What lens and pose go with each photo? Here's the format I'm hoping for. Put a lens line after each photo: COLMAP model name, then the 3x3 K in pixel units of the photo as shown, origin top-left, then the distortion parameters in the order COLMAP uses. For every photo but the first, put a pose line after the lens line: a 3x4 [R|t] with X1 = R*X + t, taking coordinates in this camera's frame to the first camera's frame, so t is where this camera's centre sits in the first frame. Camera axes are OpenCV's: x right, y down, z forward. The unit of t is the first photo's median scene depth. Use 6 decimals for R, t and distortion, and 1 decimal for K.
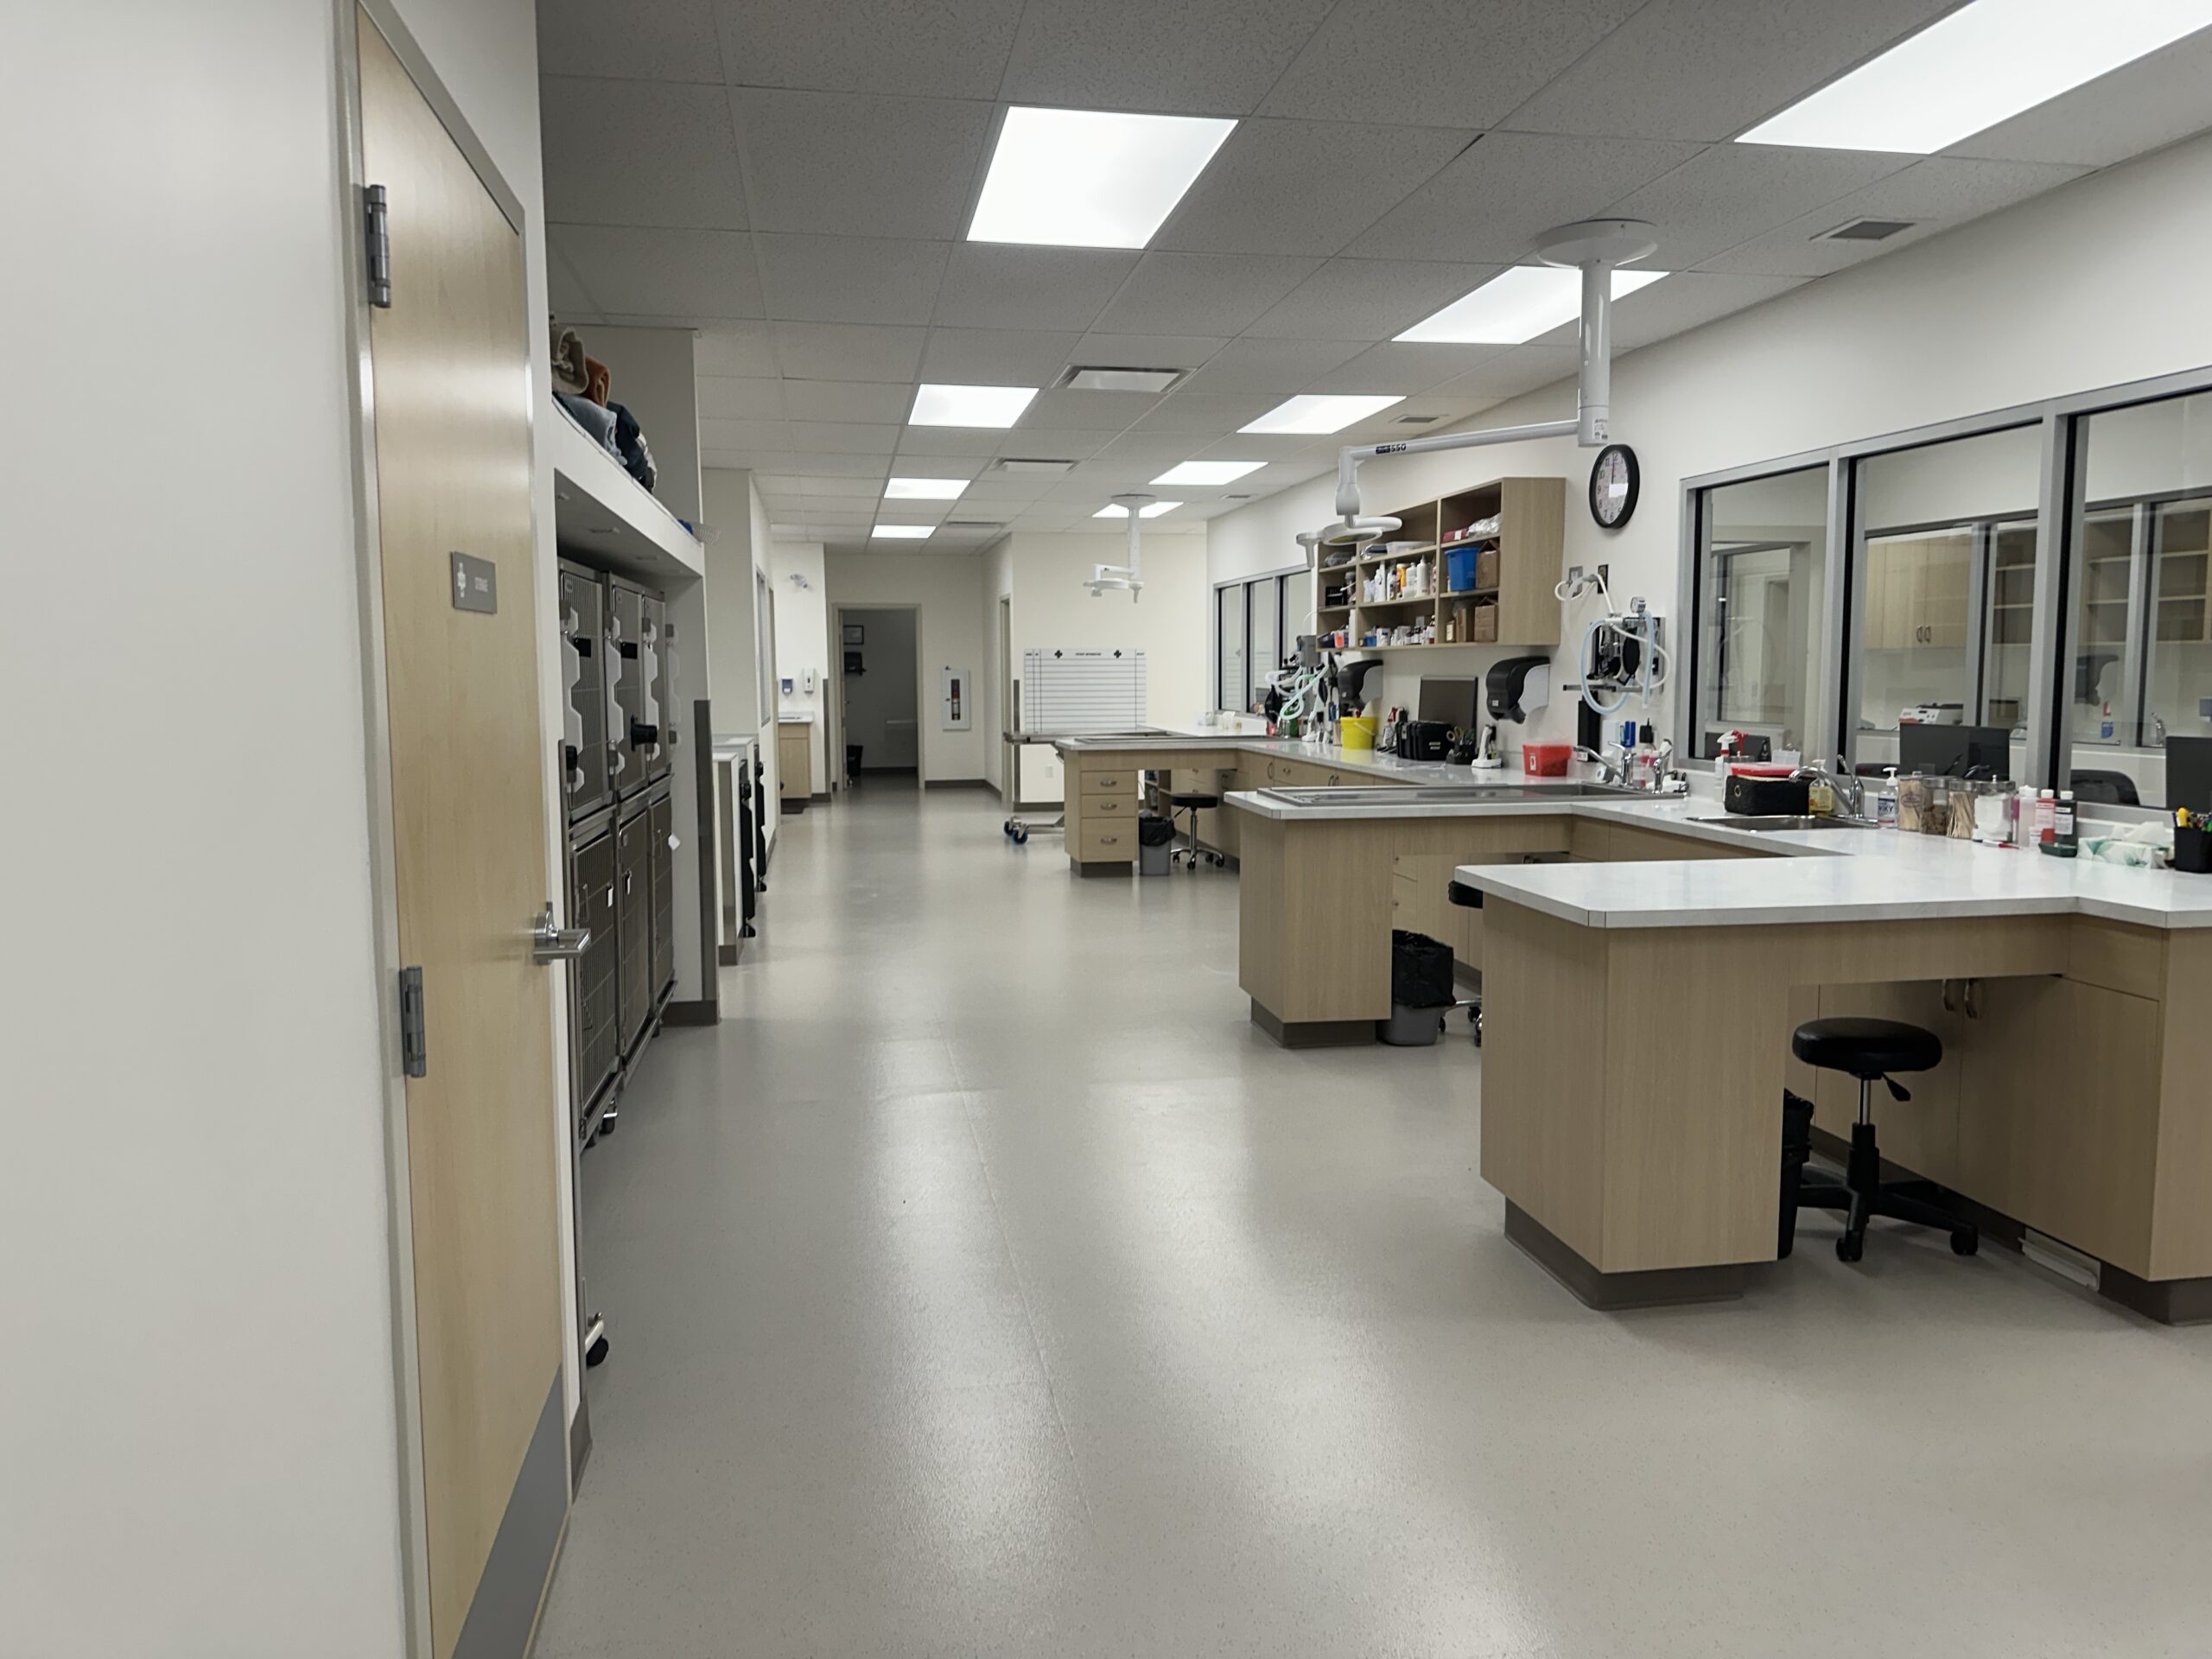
lens RADIAL K [[1573.0, 0, 1106.0], [0, 1573.0, 829.5], [0, 0, 1]] dist [0.182431, -0.325438]
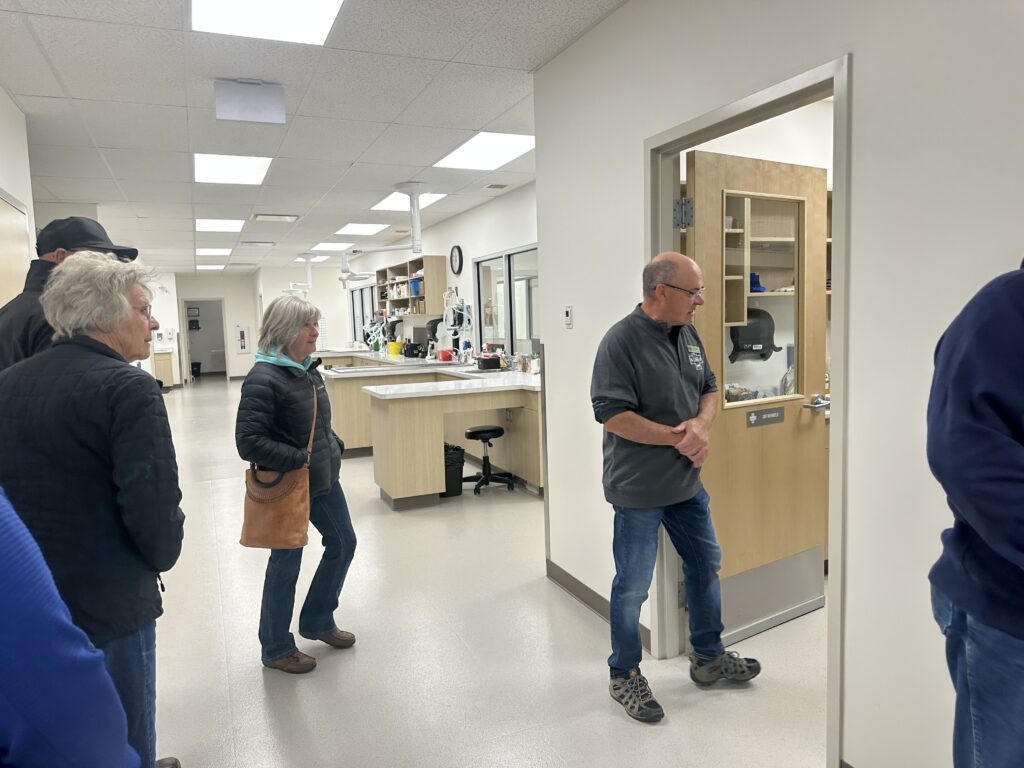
lens RADIAL K [[728.2, 0, 512.0], [0, 728.2, 384.0], [0, 0, 1]] dist [0.182431, -0.325438]
pose [[0.973837, -0.046914, 0.222352, 0.091982], [0.050446, 0.998674, -0.010229, 0.024054], [-0.221577, 0.021178, 0.974913, -0.258576]]
